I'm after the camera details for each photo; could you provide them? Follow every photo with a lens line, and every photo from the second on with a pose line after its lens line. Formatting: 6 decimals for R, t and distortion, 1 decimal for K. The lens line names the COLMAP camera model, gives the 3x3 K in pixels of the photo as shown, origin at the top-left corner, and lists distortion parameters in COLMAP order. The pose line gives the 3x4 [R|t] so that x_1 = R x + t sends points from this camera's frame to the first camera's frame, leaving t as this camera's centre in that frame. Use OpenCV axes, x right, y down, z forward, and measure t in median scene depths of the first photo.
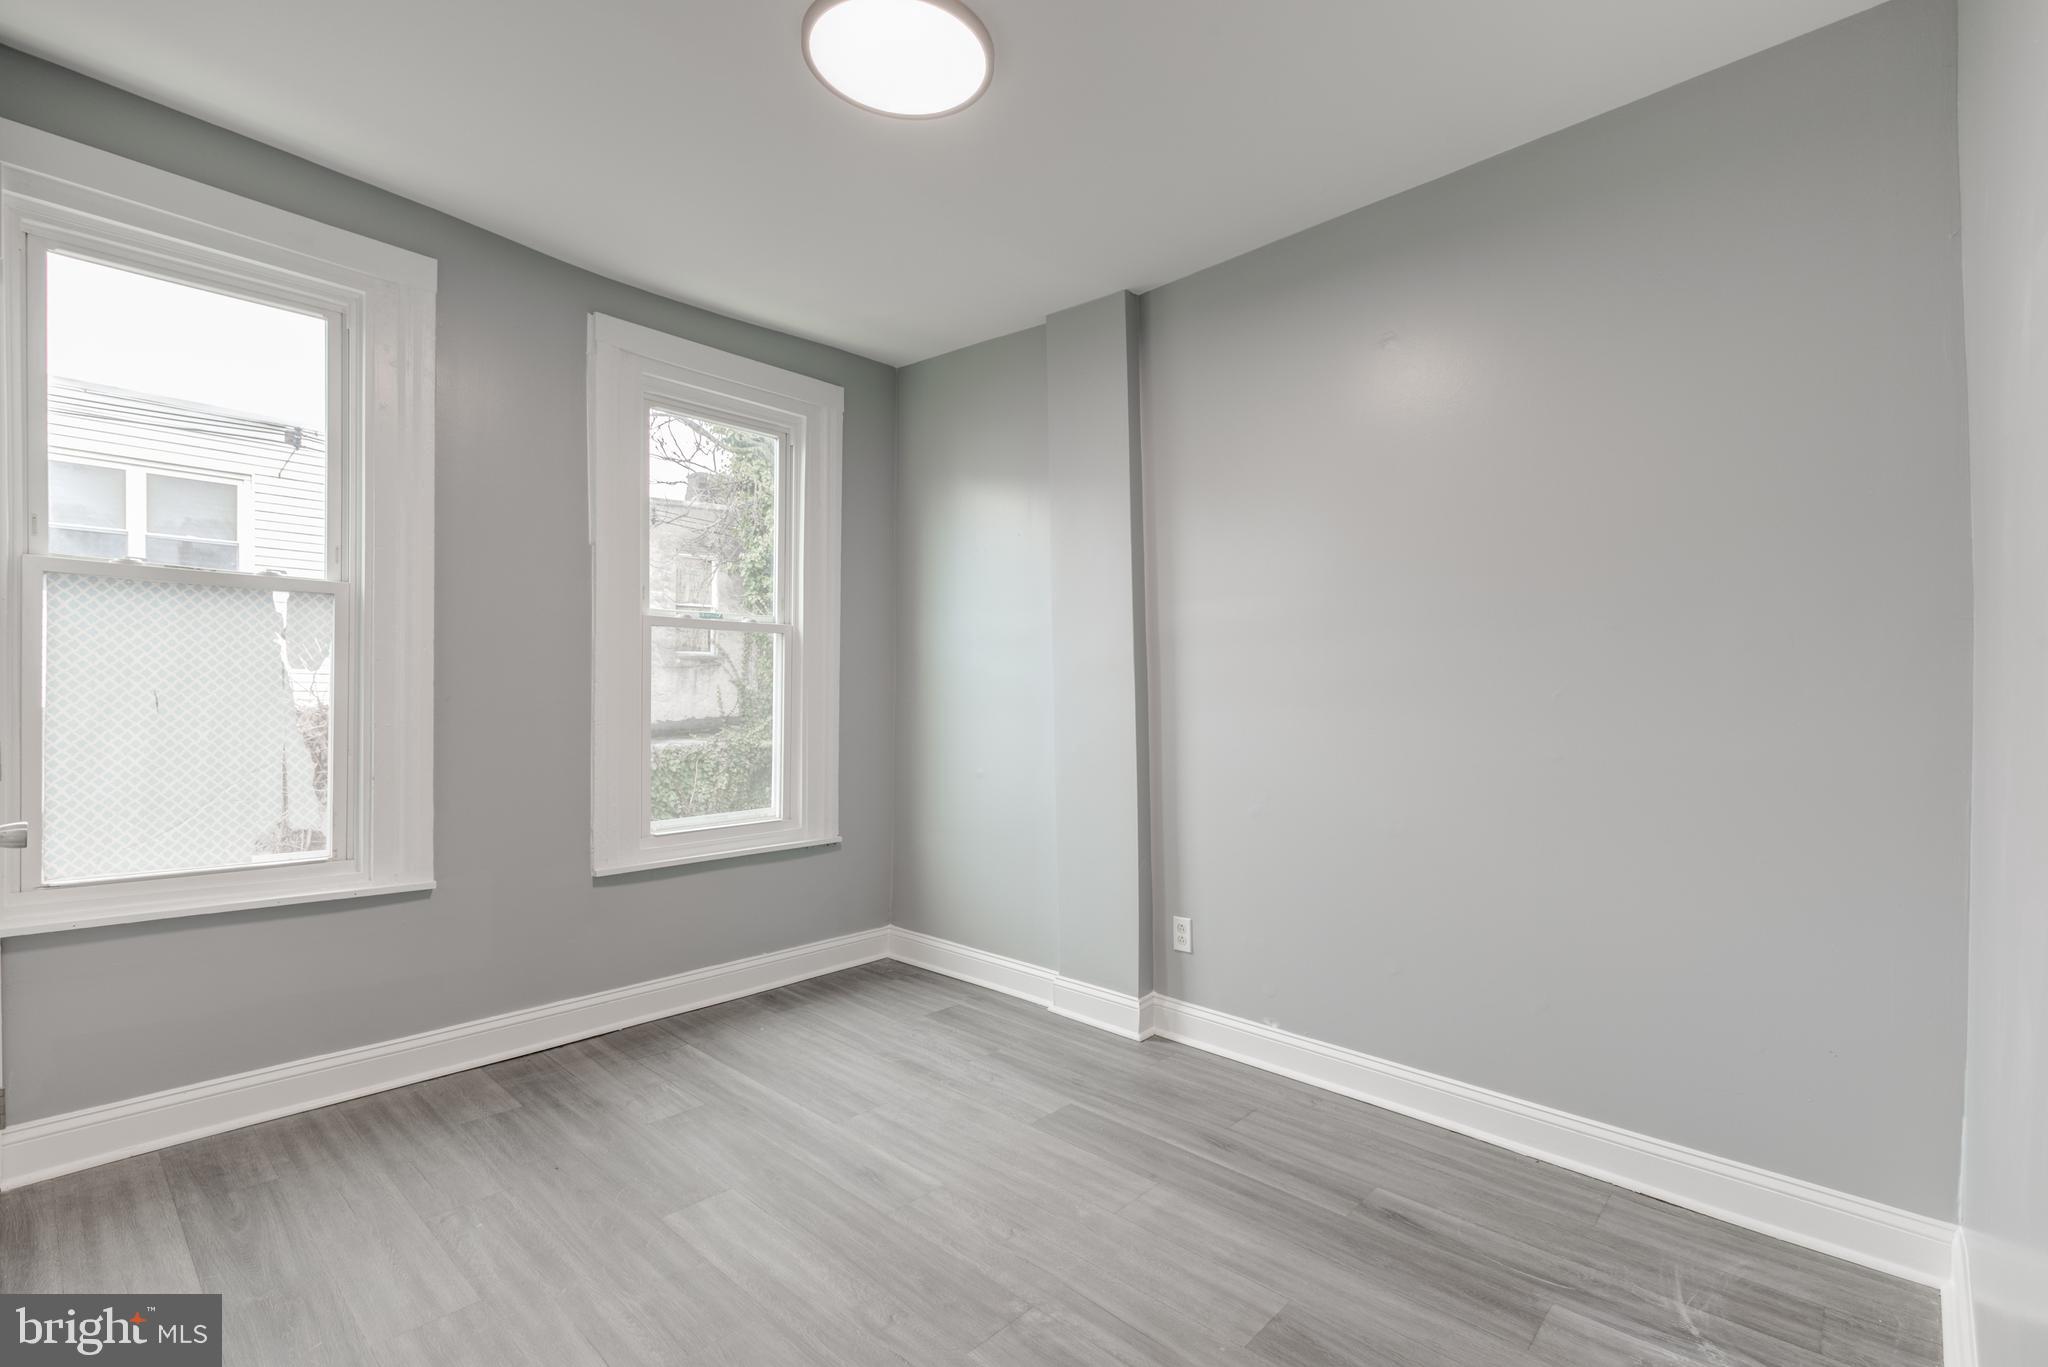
lens RADIAL K [[981.1, 0, 1026.4], [0, 981.1, 691.4], [0, 0, 1]] dist [-0.004986, 0.000501]
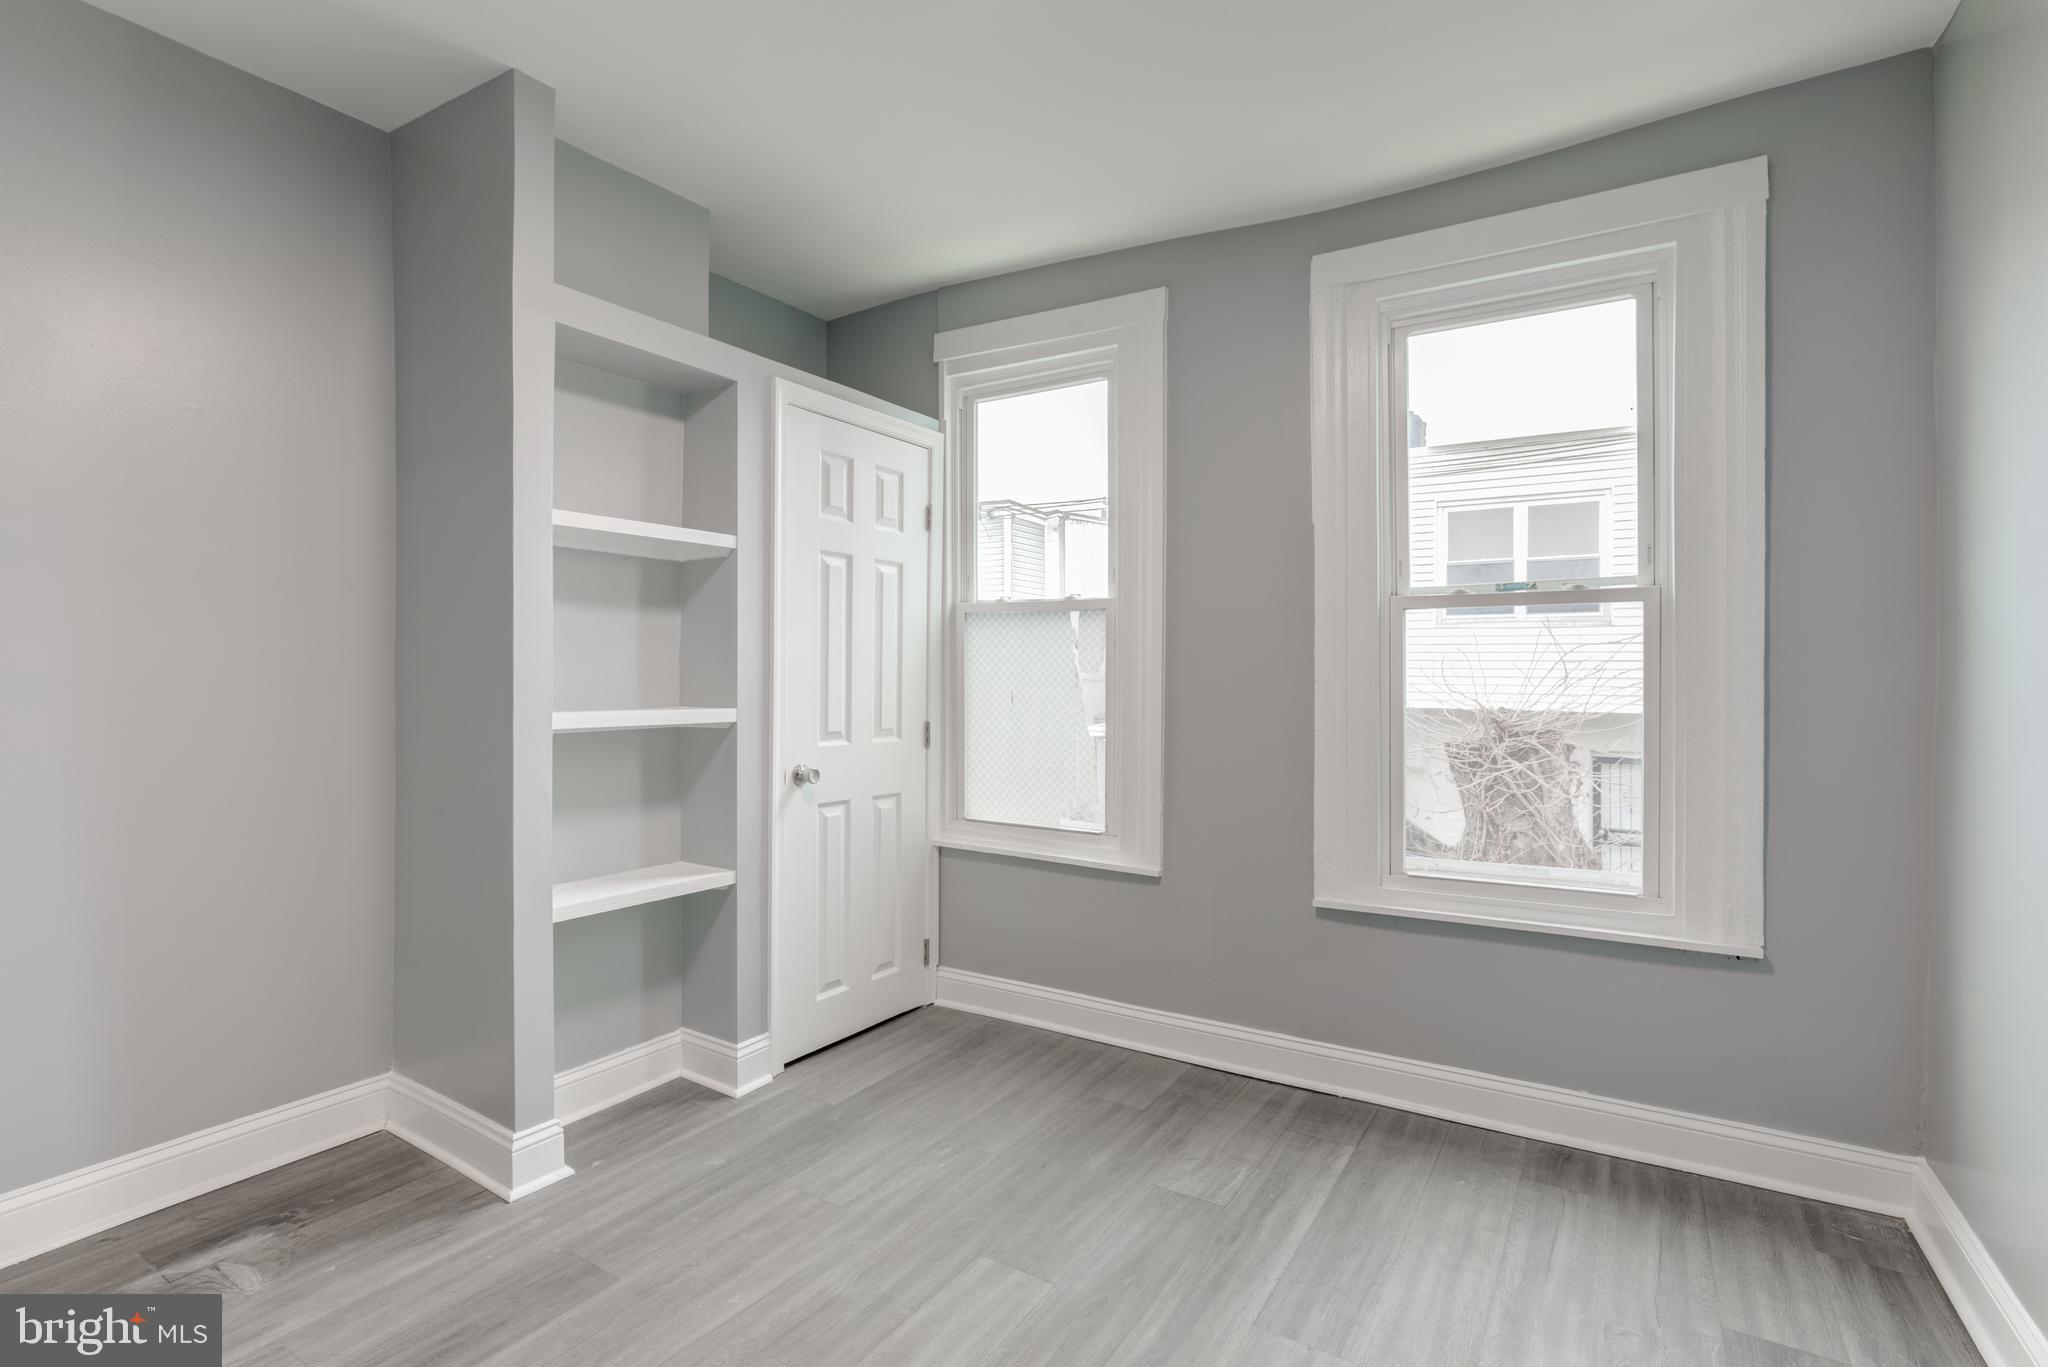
lens RADIAL K [[981.1, 0, 1026.4], [0, 981.1, 691.4], [0, 0, 1]] dist [-0.004986, 0.000501]
pose [[0.146018, -0.003453, -0.989276, 0.416355], [-0.005102, 0.999978, -0.004244, 0.005209], [0.989269, 0.005667, 0.145997, 0.680471]]
